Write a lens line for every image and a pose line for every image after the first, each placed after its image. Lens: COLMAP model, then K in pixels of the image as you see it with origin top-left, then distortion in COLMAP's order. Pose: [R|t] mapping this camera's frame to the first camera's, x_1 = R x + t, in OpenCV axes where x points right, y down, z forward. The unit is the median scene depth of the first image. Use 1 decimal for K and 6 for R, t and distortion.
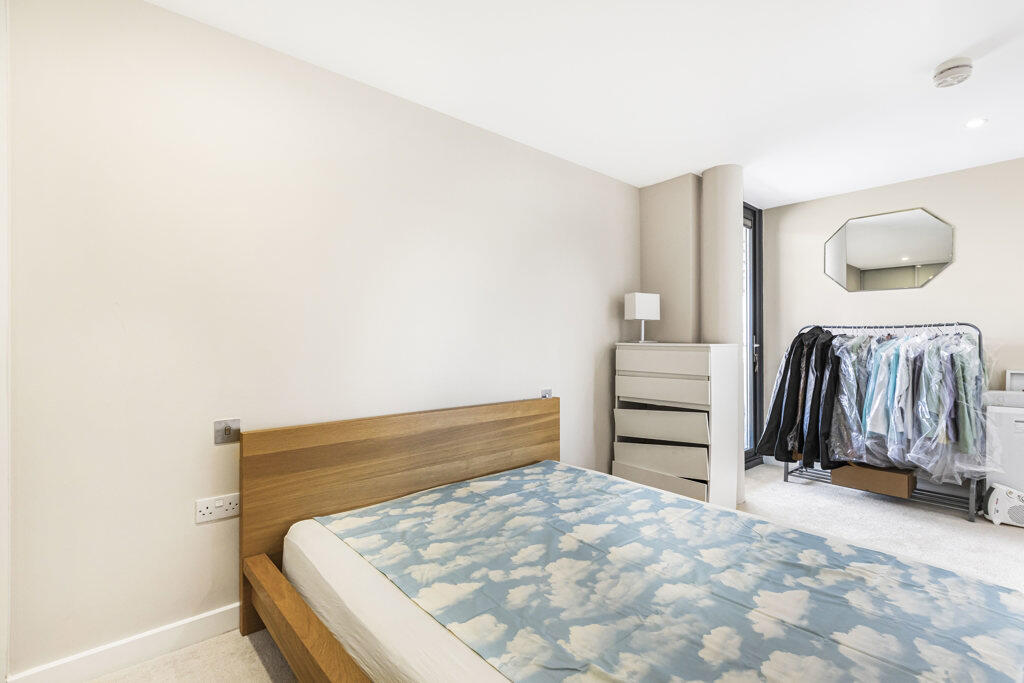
lens RADIAL K [[471.6, 0, 509.1], [0, 471.6, 336.8], [0, 0, 1]] dist [0.000954, -0.000350]
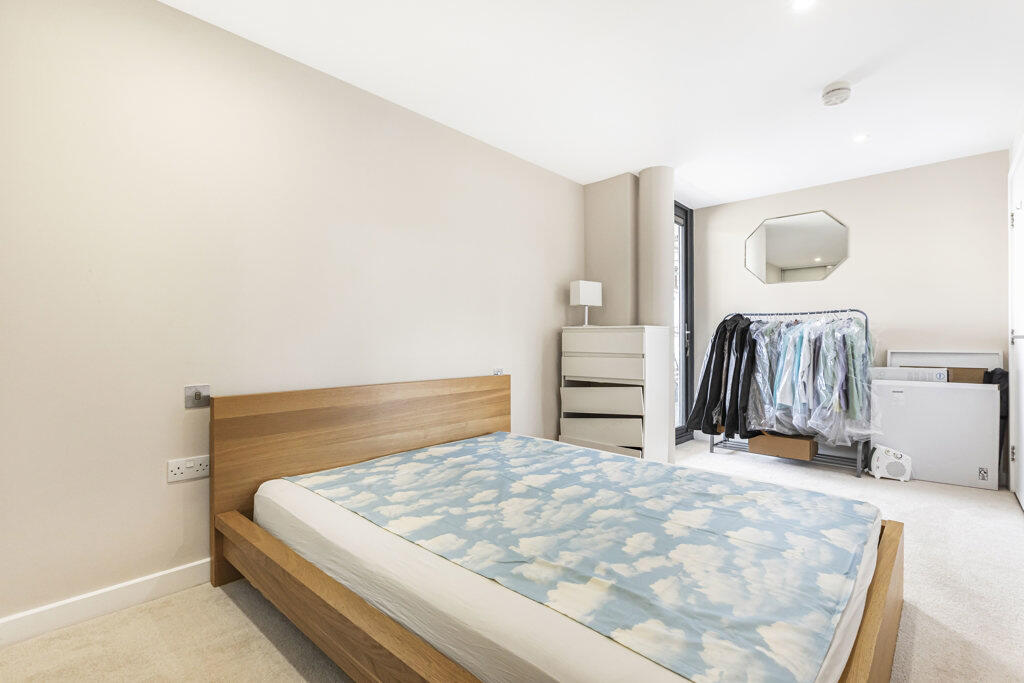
lens RADIAL K [[471.6, 0, 509.5], [0, 471.6, 338.8], [0, 0, 1]] dist [0.000954, -0.000350]
pose [[0.994489, 0.000426, 0.104840, -0.012696], [-0.000769, 0.999994, 0.003237, 0.060744], [-0.104838, -0.003300, 0.994484, -0.109643]]
